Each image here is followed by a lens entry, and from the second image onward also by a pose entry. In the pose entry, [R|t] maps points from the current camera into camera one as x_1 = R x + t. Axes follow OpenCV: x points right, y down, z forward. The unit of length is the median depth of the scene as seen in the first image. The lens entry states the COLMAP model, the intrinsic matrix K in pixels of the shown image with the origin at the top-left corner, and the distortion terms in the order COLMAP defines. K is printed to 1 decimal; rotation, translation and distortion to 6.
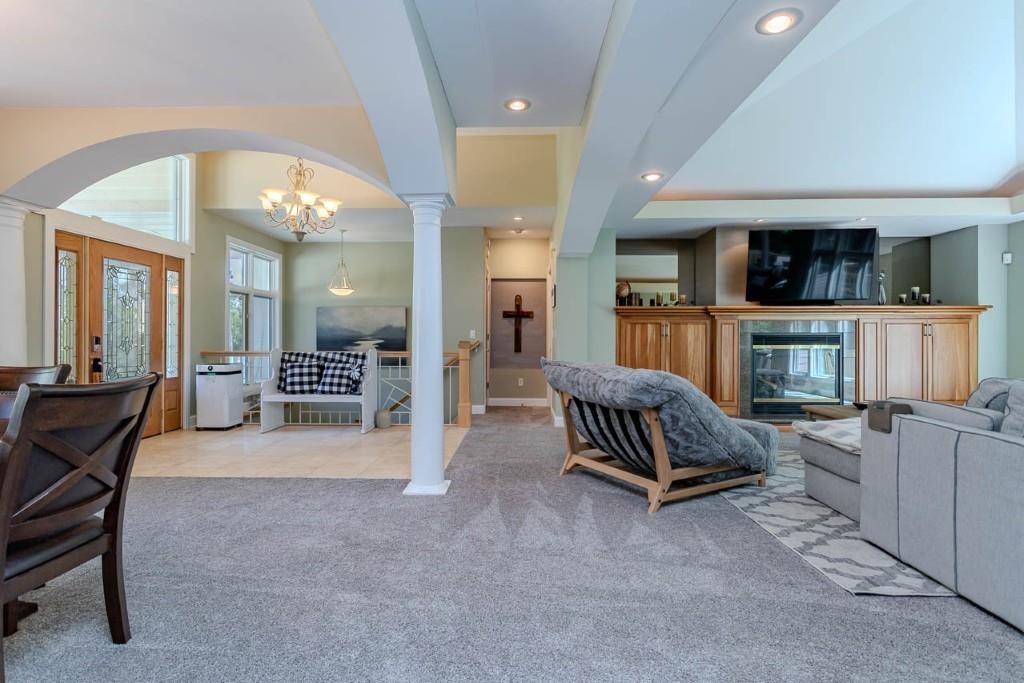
lens RADIAL K [[489.2, 0, 510.1], [0, 489.2, 338.7], [0, 0, 1]] dist [0.003224, 0.000888]
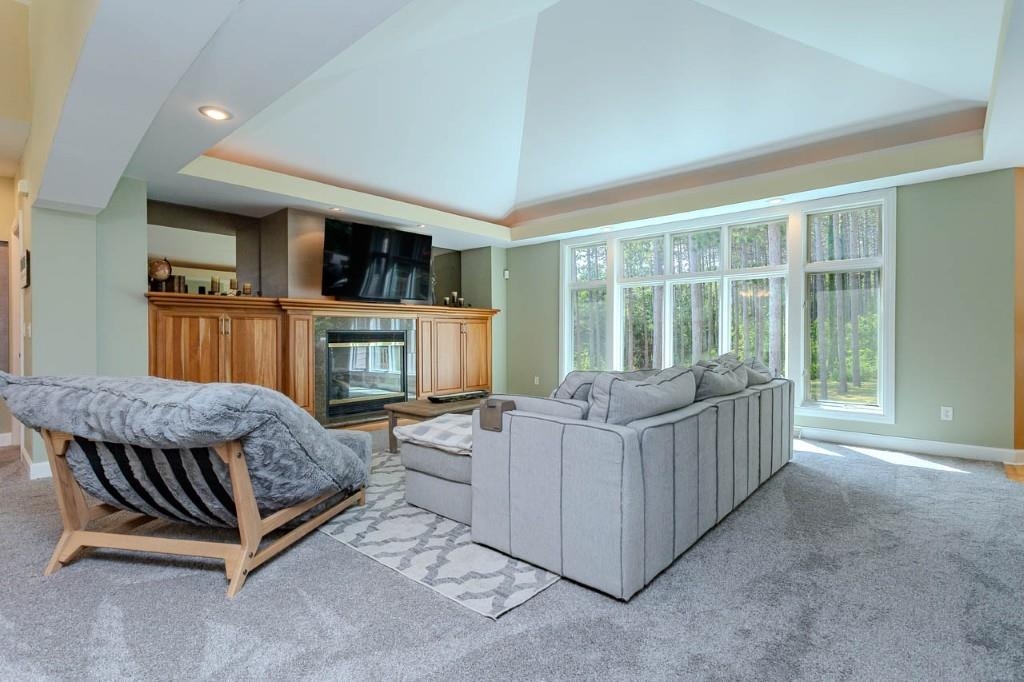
lens RADIAL K [[489.2, 0, 508.0], [0, 489.2, 338.9], [0, 0, 1]] dist [0.003224, 0.000888]
pose [[0.648087, -0.009025, 0.761513, 0.016501], [0.004058, 0.999957, 0.008397, -0.002479], [-0.761556, -0.002352, 0.648095, 0.210370]]
